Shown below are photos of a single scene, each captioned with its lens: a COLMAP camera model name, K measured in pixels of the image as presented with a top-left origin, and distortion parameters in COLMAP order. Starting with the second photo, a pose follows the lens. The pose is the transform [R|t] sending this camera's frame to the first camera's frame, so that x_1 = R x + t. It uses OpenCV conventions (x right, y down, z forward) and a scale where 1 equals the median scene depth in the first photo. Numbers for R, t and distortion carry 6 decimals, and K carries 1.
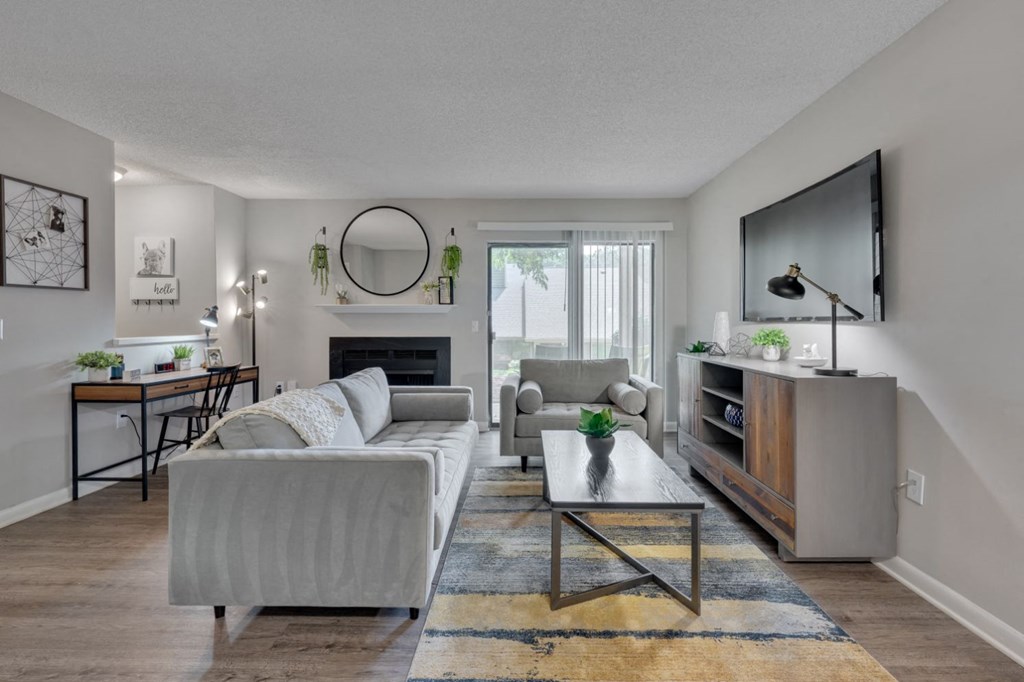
lens RADIAL K [[467.1, 0, 511.7], [0, 467.1, 324.0], [0, 0, 1]] dist [-0.000701, 0.001305]
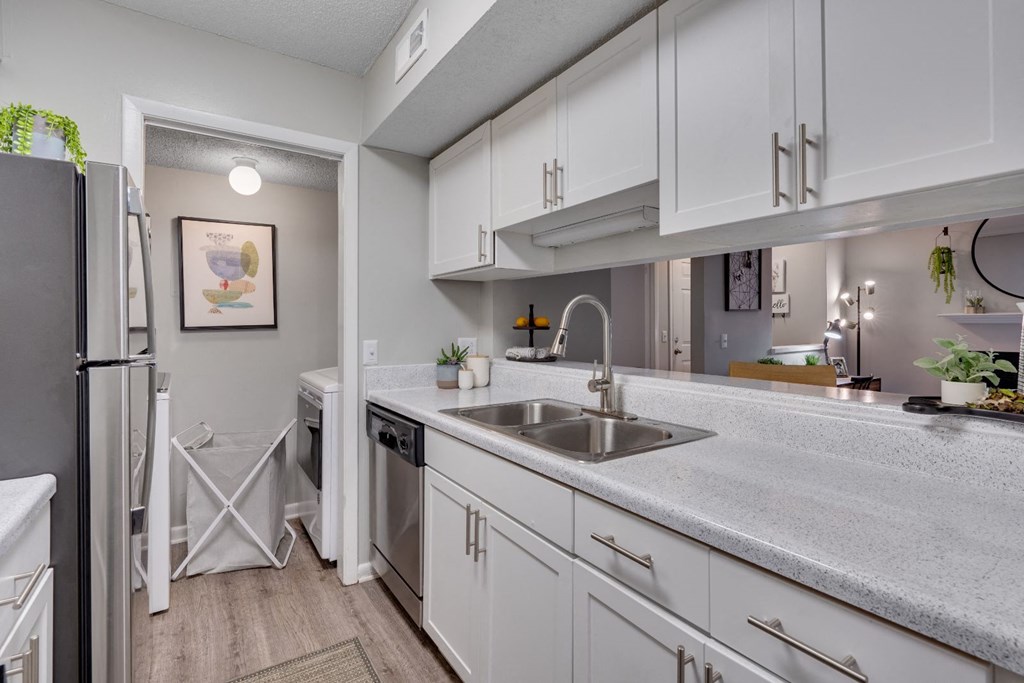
lens RADIAL K [[467.1, 0, 521.1], [0, 467.1, 333.1], [0, 0, 1]] dist [-0.000701, 0.001305]
pose [[0.602206, 0.009689, -0.798282, -0.192721], [0.003768, 0.999881, 0.014978, -0.022238], [0.798332, -0.012028, 0.602097, -0.224214]]
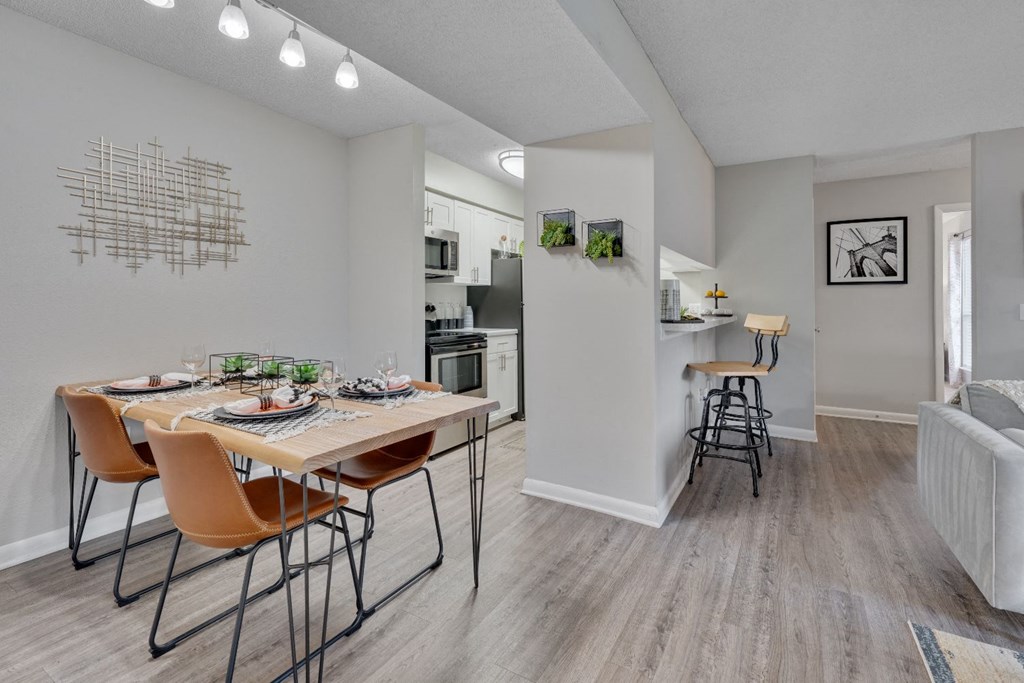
lens RADIAL K [[467.1, 0, 524.7], [0, 467.1, 306.4], [0, 0, 1]] dist [-0.000701, 0.001305]
pose [[-0.467693, -0.002910, -0.883886, 0.406226], [-0.005468, 0.999985, -0.000399, 0.002105], [0.883874, 0.004646, -0.467702, 0.224794]]
